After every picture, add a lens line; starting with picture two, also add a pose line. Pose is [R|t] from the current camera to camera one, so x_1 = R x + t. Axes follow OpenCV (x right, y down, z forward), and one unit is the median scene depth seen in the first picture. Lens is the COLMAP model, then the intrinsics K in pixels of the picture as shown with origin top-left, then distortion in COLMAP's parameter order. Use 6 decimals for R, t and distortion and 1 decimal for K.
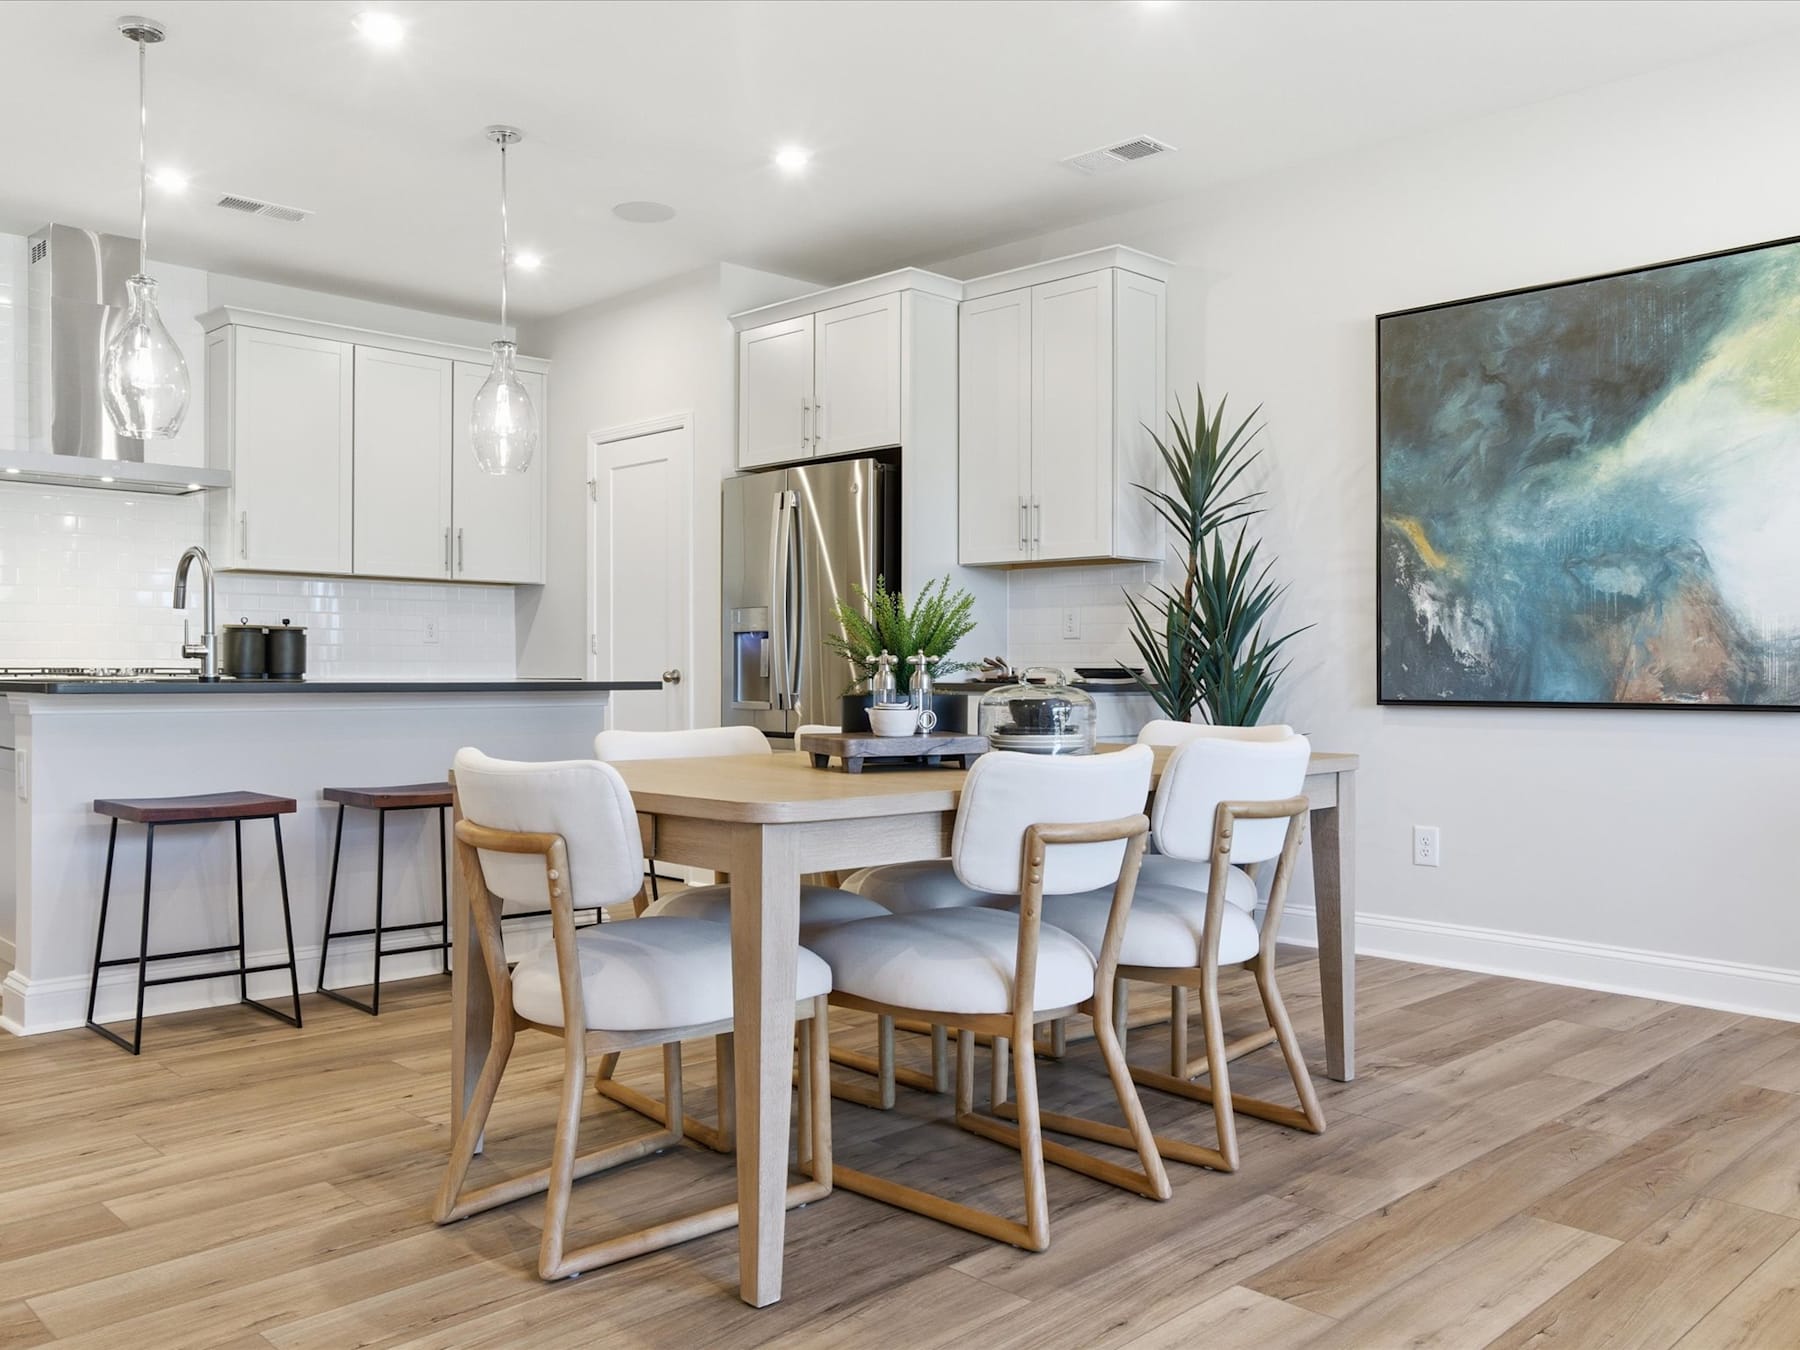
lens RADIAL K [[1460.0, 0, 893.4], [0, 1460.0, 676.6], [0, 0, 1]] dist [-0.044699, 0.067522]
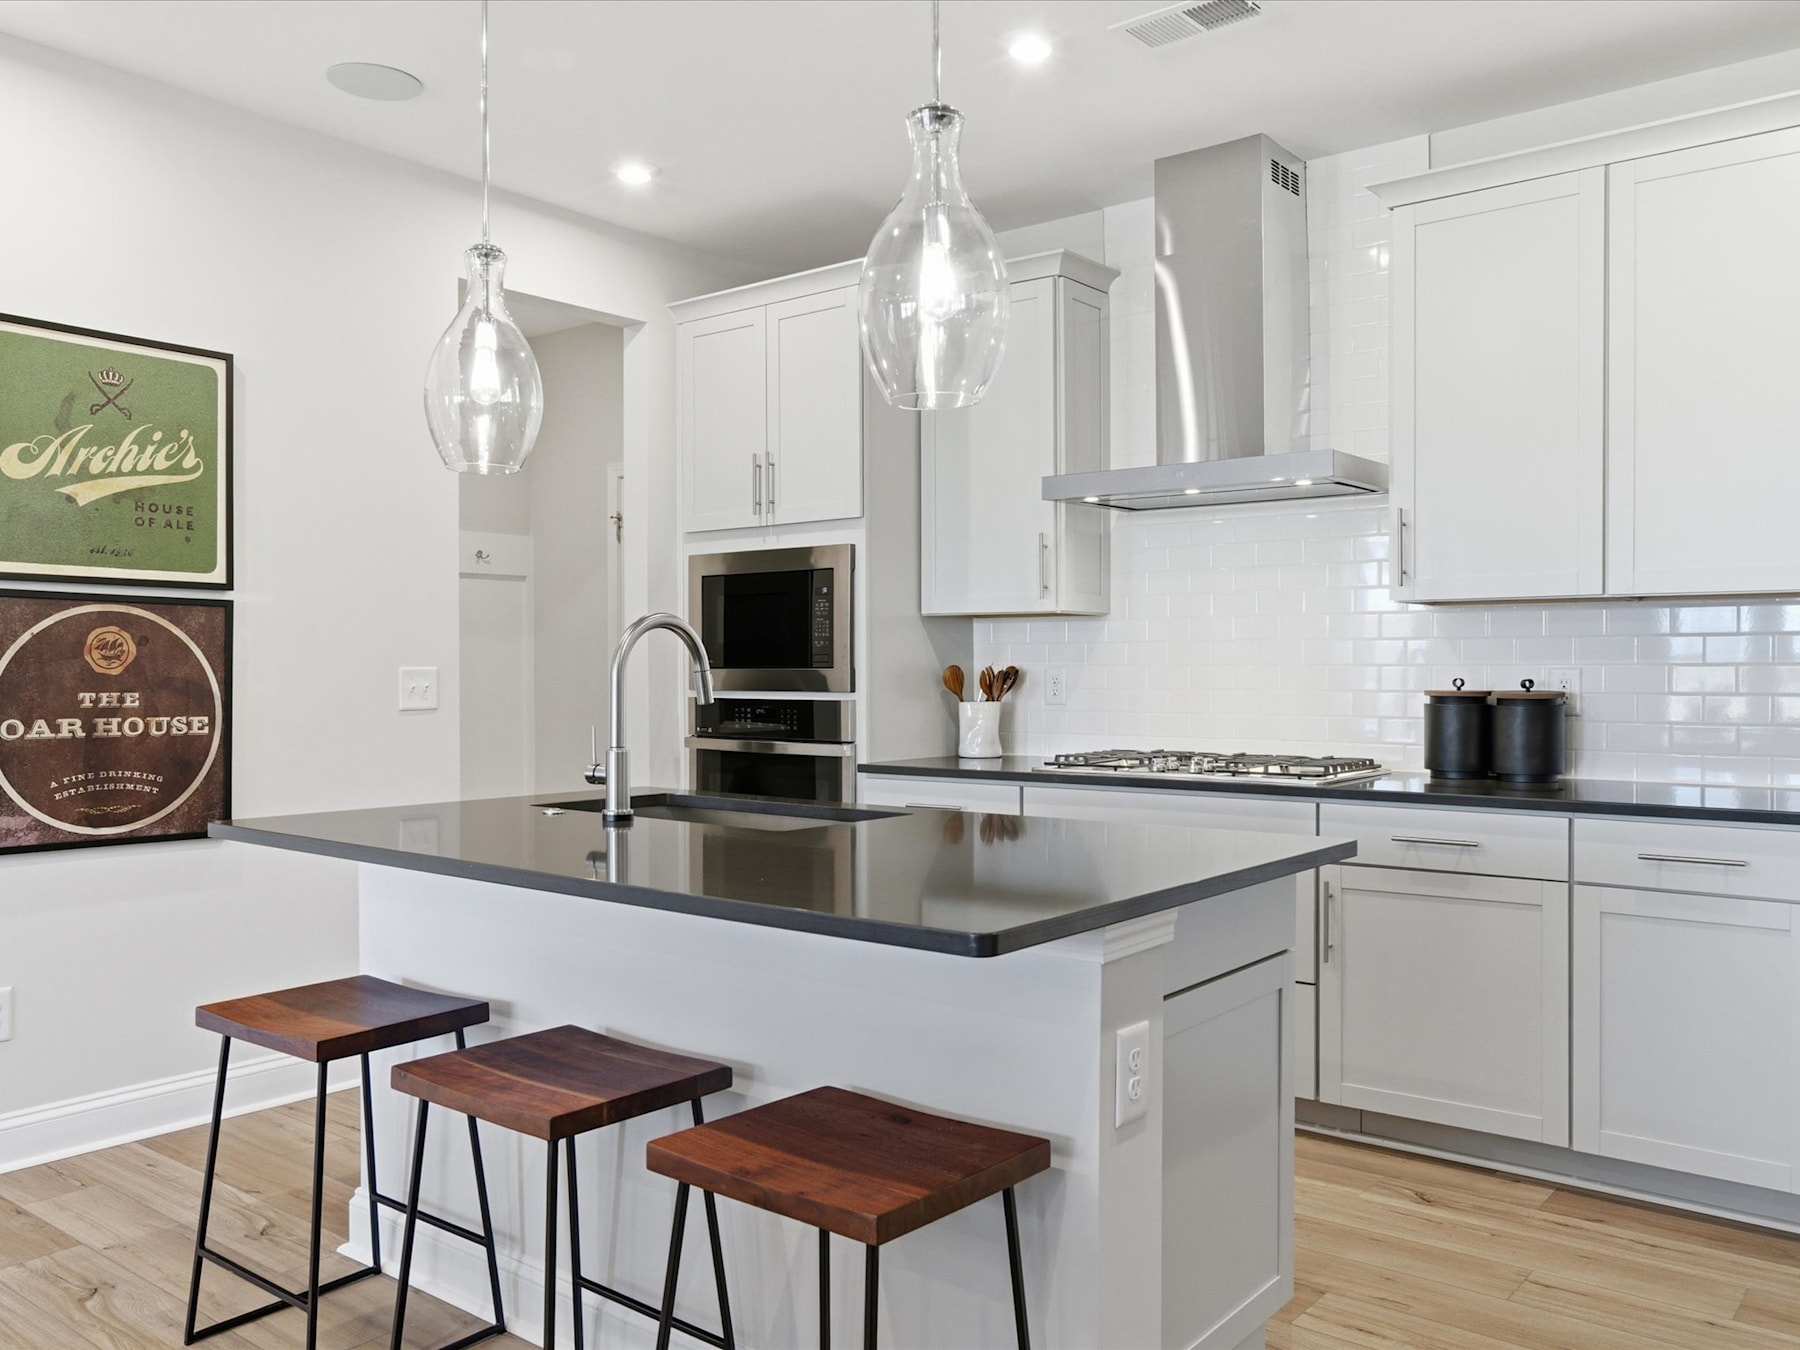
lens RADIAL K [[1460.0, 0, 881.6], [0, 1460.0, 671.3], [0, 0, 1]] dist [-0.044699, 0.067522]
pose [[0.107429, -0.004390, -0.994203, 0.215522], [-0.001923, 0.999987, -0.004624, -0.066579], [0.994211, 0.002408, 0.107419, 1.149812]]
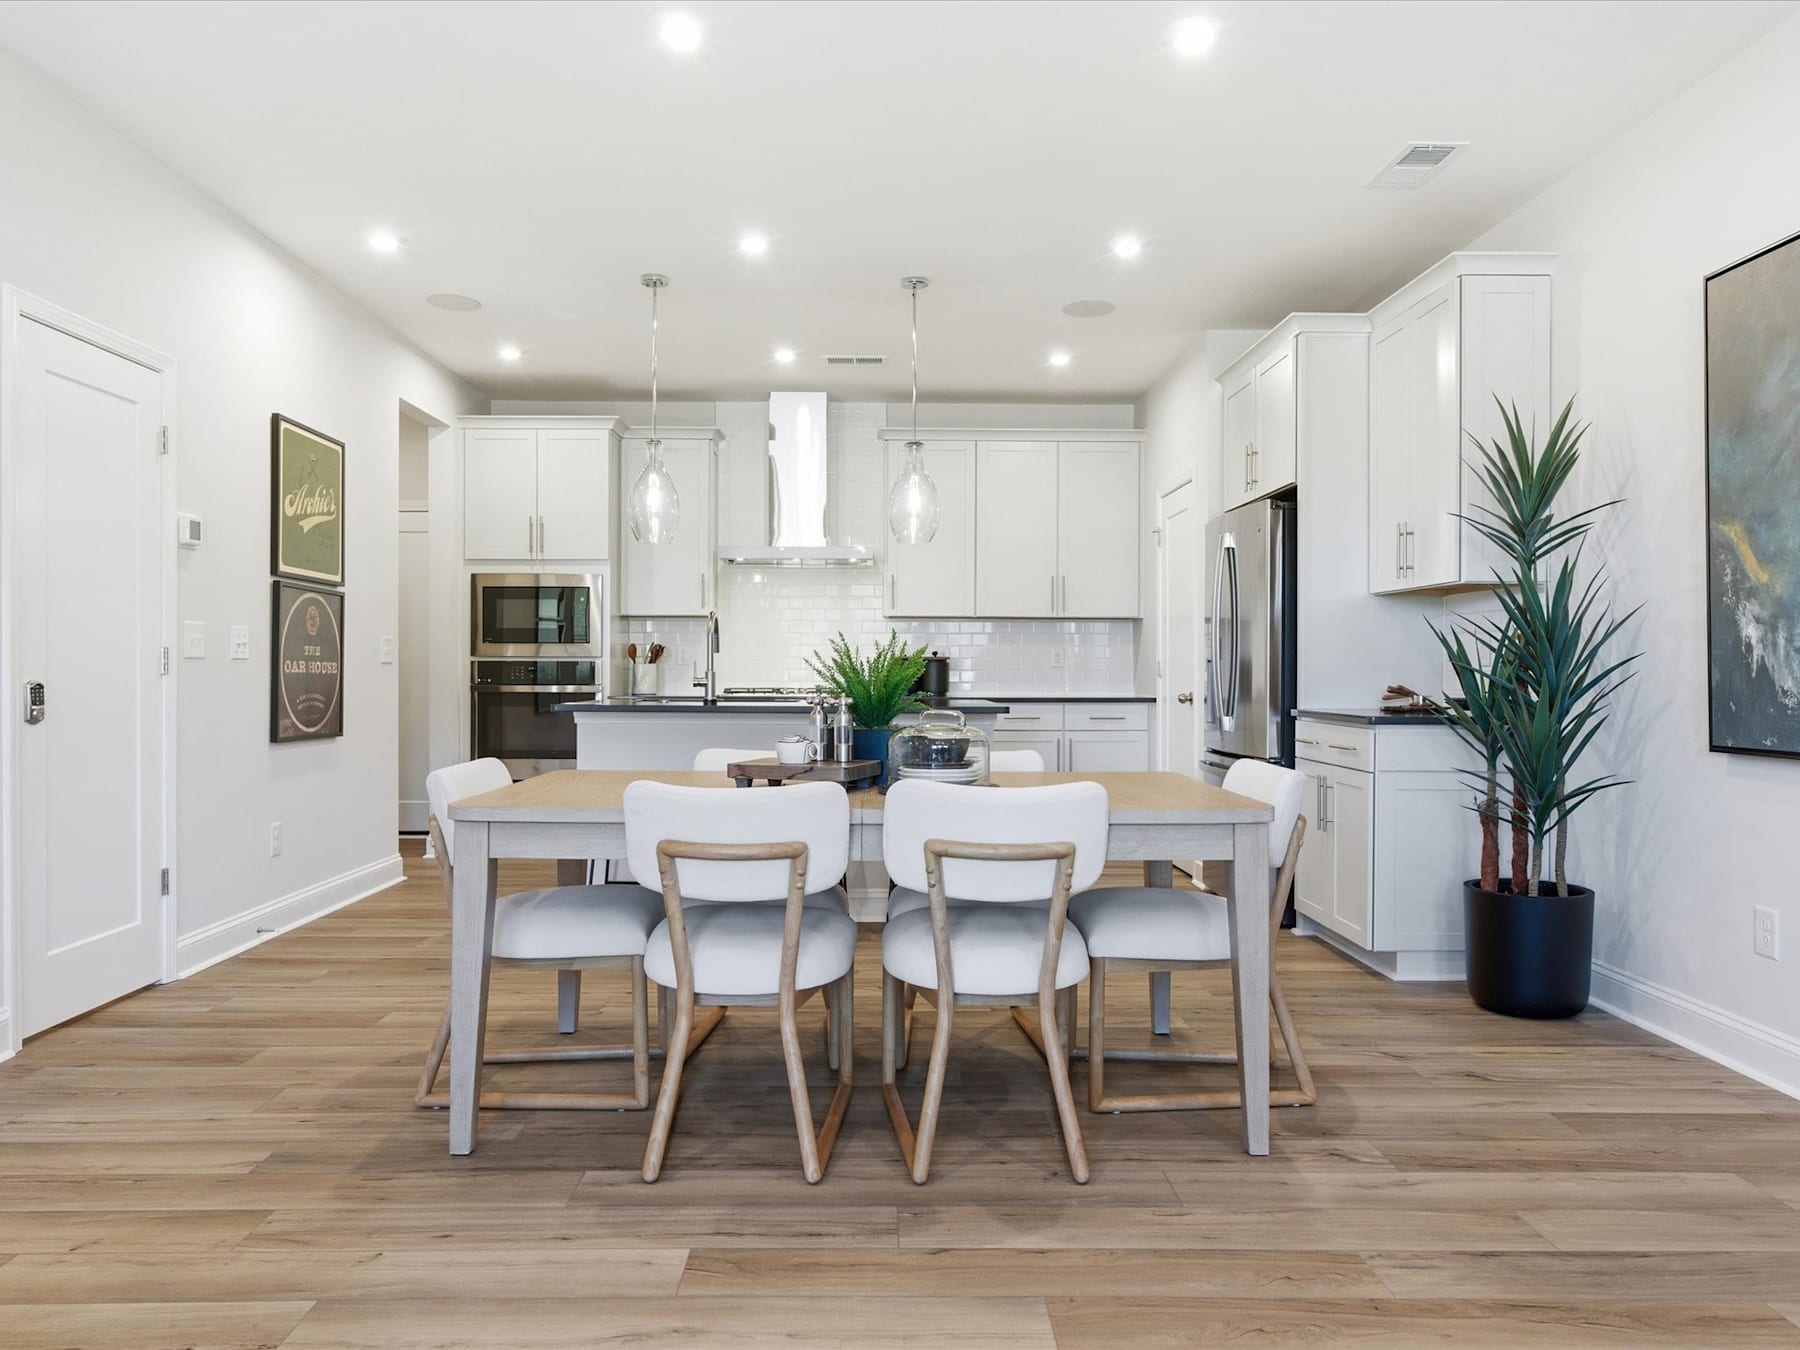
lens RADIAL K [[1261.7, 0, 895.6], [0, 1261.7, 668.8], [0, 0, 1]] dist [-0.011935, 0.007640]
pose [[0.725631, -0.002153, -0.688081, 0.607389], [-0.003875, 0.999966, -0.007215, -0.025203], [0.688073, 0.007902, 0.725598, 0.212056]]
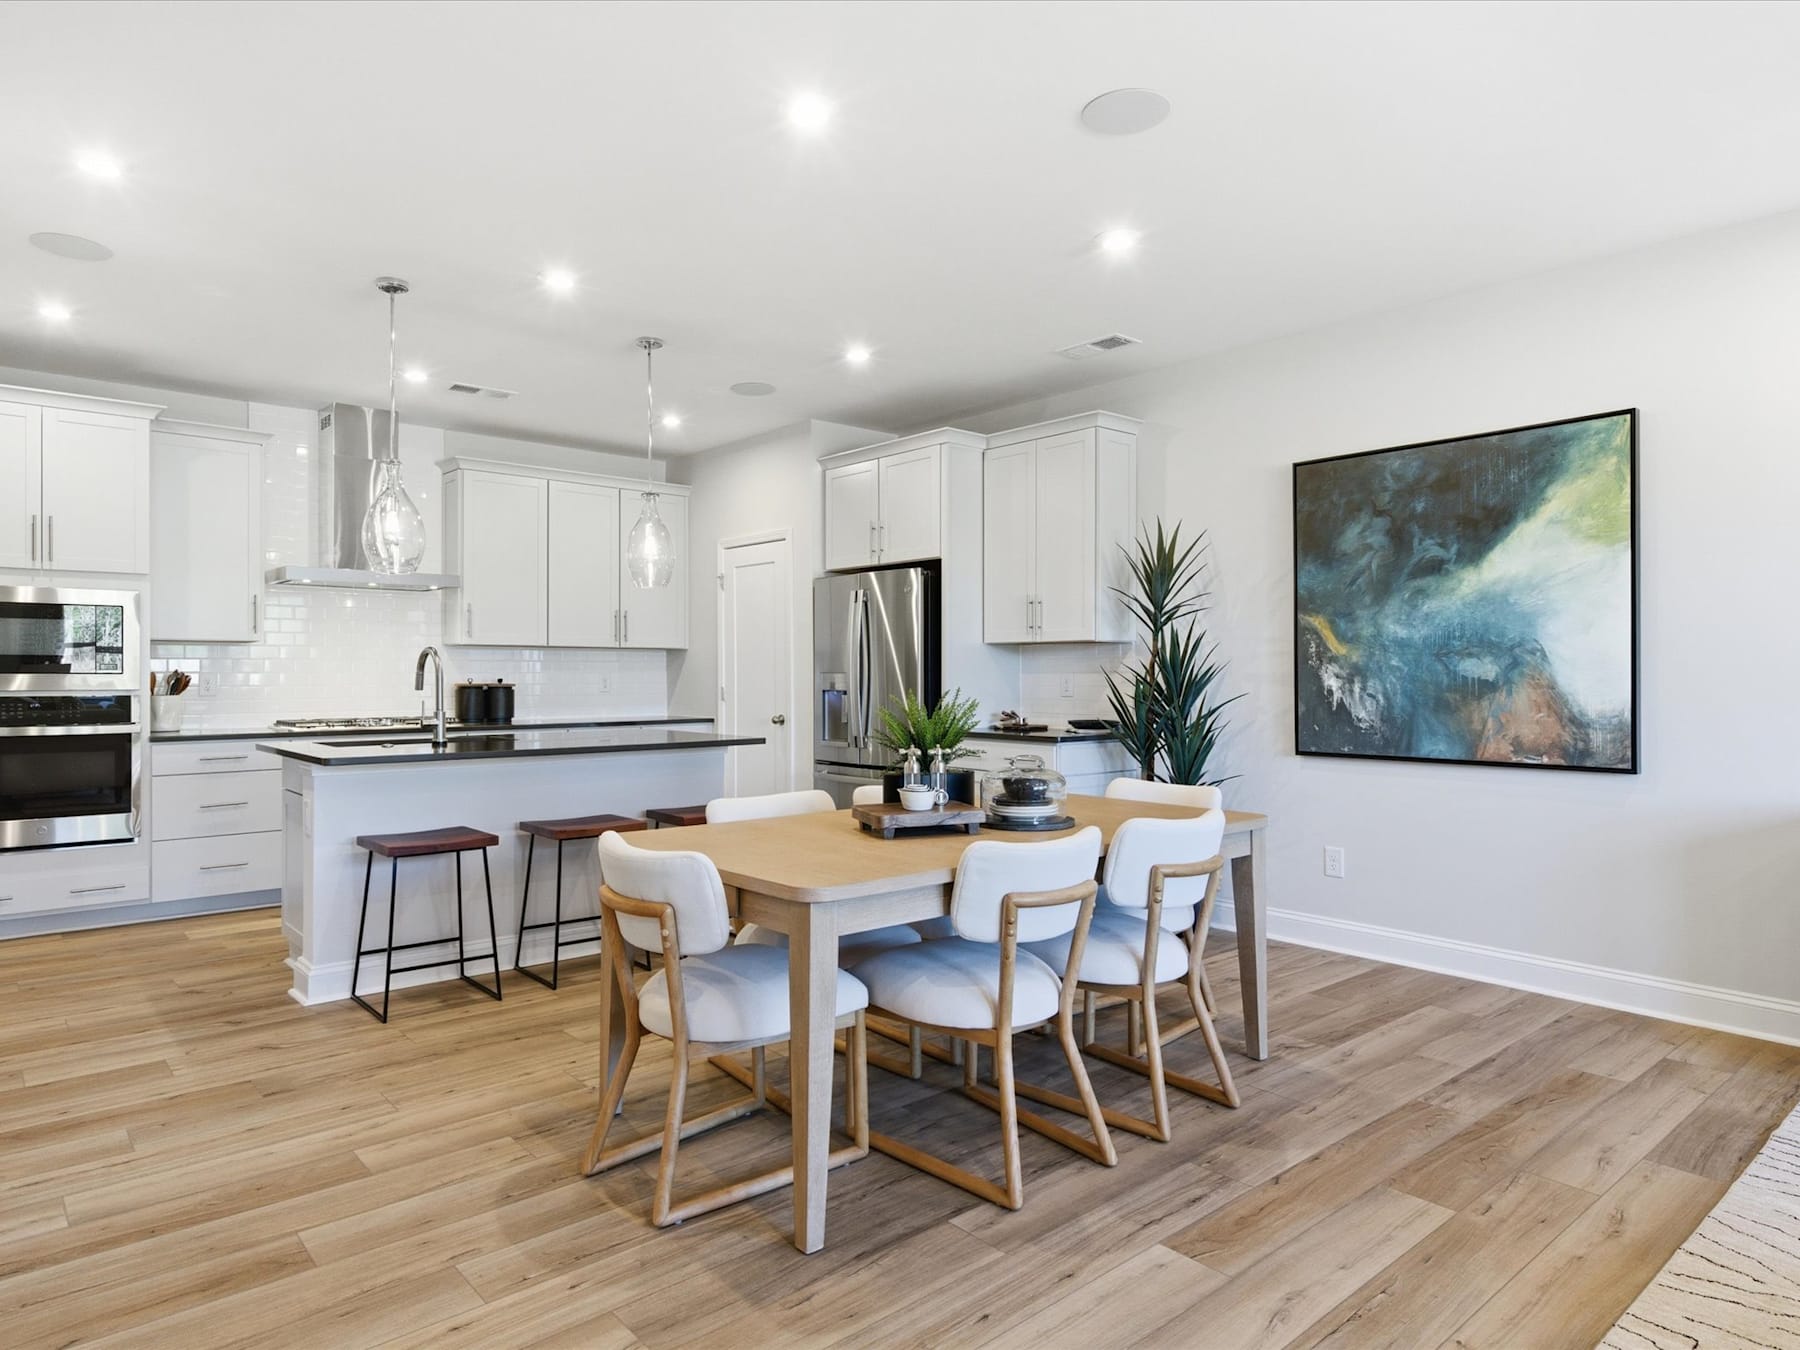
lens RADIAL K [[1085.2, 0, 894.1], [0, 1085.2, 668.2], [0, 0, 1]] dist [0.007346, -0.004828]
pose [[0.998300, -0.003812, -0.058168, 0.029056], [0.003176, 0.999934, -0.011027, -0.062685], [0.058206, 0.010823, 0.998246, -0.021862]]
